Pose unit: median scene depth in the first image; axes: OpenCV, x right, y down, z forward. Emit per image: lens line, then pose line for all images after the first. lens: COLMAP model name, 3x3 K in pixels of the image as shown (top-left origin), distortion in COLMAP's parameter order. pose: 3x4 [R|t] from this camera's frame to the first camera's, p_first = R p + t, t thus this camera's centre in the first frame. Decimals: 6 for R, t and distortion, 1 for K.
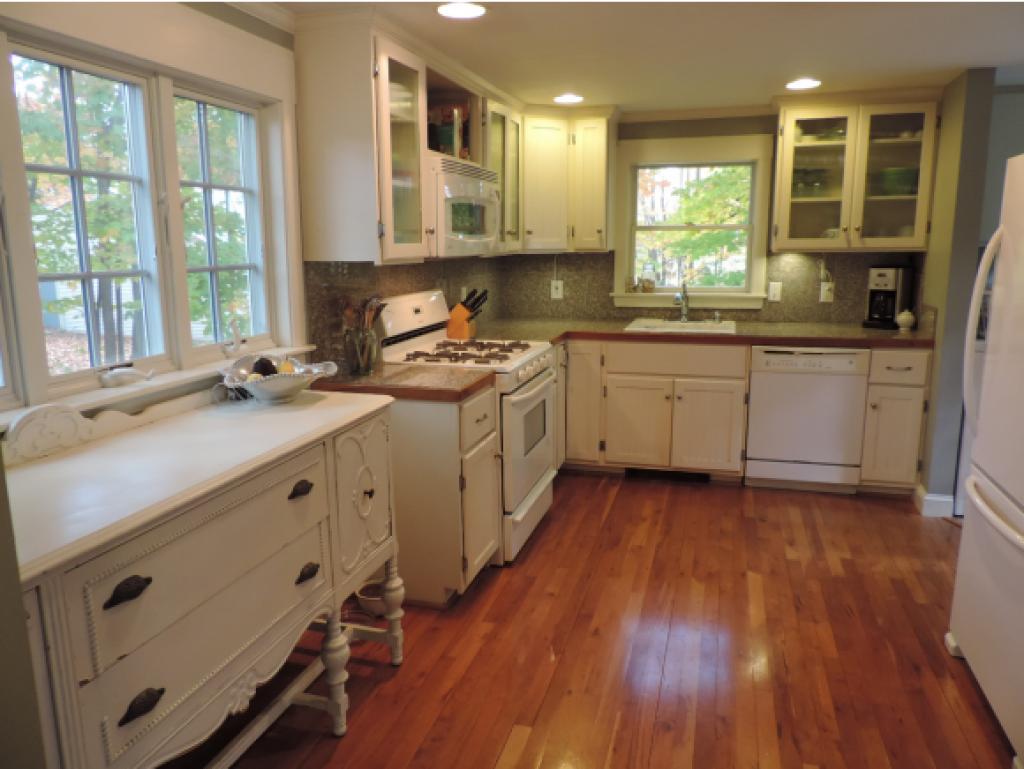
lens RADIAL K [[728.5, 0, 514.0], [0, 728.5, 383.5], [0, 0, 1]] dist [-0.025747, 0.011348]
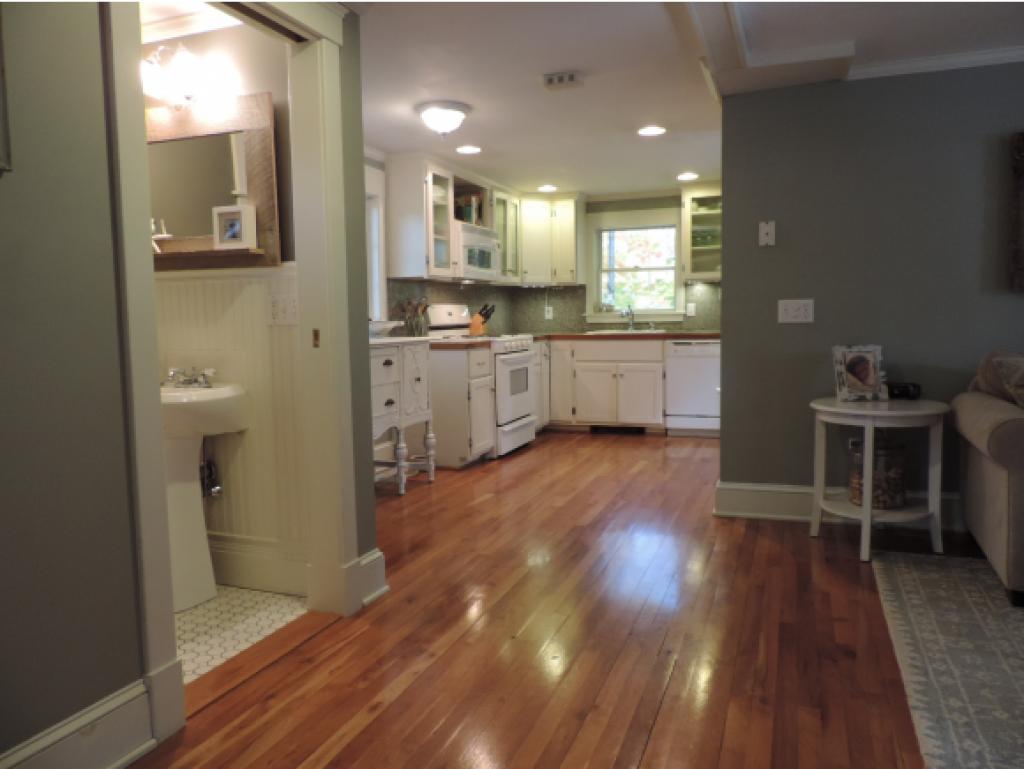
lens RADIAL K [[728.5, 0, 515.9], [0, 728.5, 379.9], [0, 0, 1]] dist [-0.025747, 0.011348]
pose [[0.997215, -0.002604, -0.074536, 0.139678], [-0.005244, 0.994469, -0.104897, 0.220983], [0.074397, 0.104996, 0.991686, -0.620857]]
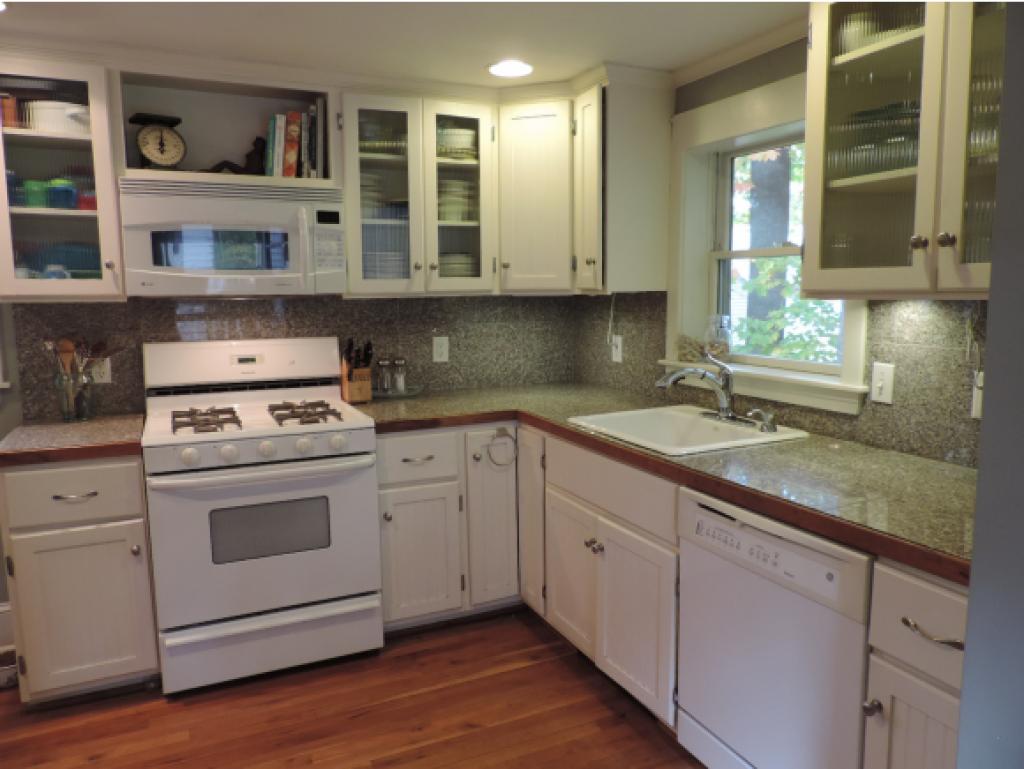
lens RADIAL K [[728.5, 0, 509.3], [0, 728.5, 381.2], [0, 0, 1]] dist [-0.025747, 0.011348]
pose [[0.666149, 0.099751, -0.739118, 0.681756], [-0.141423, 0.989930, 0.006140, -0.121257], [0.732287, 0.100438, 0.673548, 0.644087]]
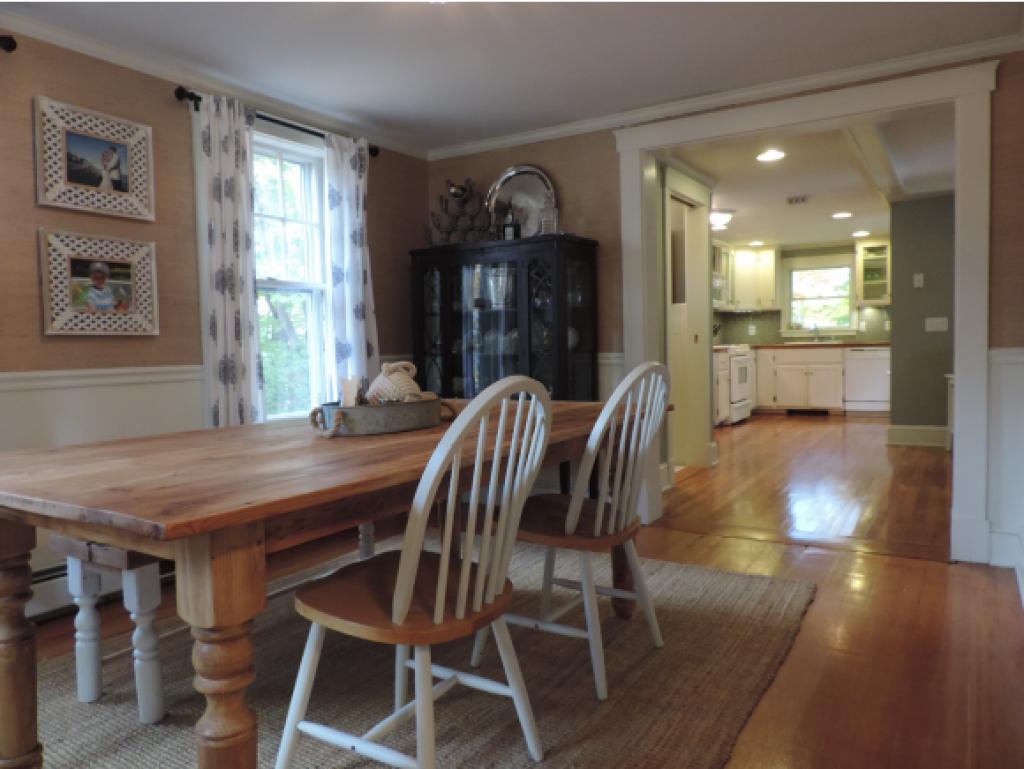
lens RADIAL K [[728.5, 0, 511.4], [0, 728.5, 386.1], [0, 0, 1]] dist [-0.025747, 0.011348]
pose [[0.965034, -0.001708, -0.262119, -0.080476], [-0.032101, 0.991681, -0.124650, 0.414422], [0.260152, 0.128706, 0.956951, -1.517308]]
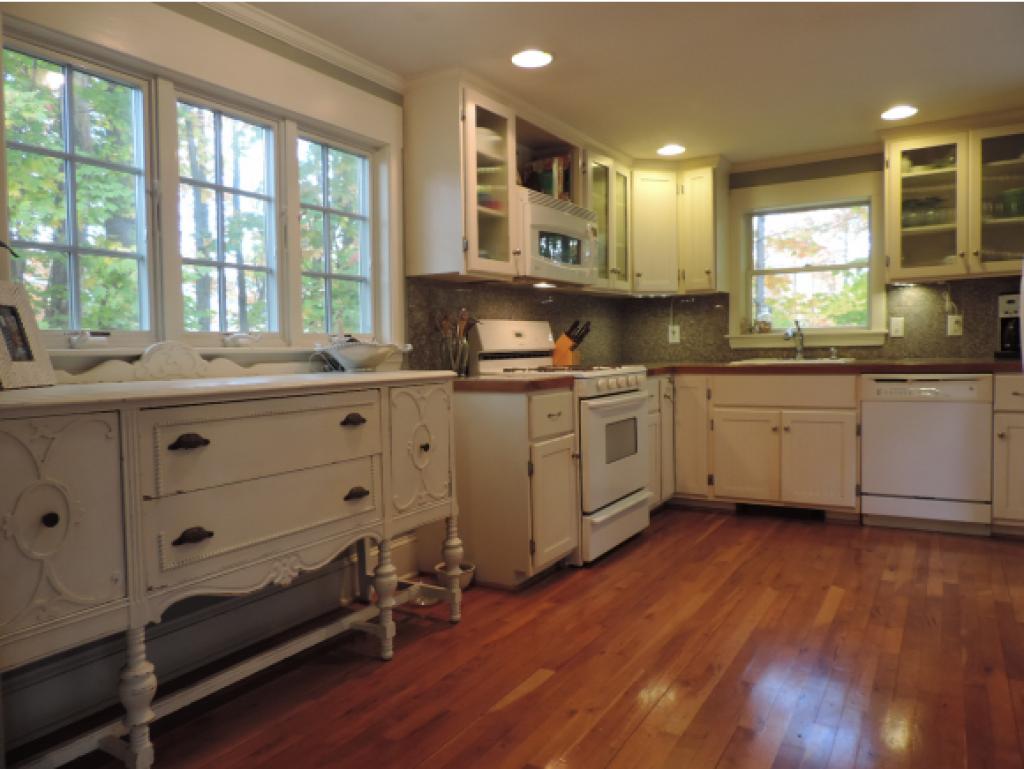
lens RADIAL K [[728.5, 0, 512.8], [0, 728.5, 381.0], [0, 0, 1]] dist [-0.025747, 0.011348]
pose [[0.966542, -0.000235, -0.256506, 0.140567], [-0.036414, 0.989746, -0.138120, 0.121132], [0.253909, 0.142839, 0.956623, -0.054099]]
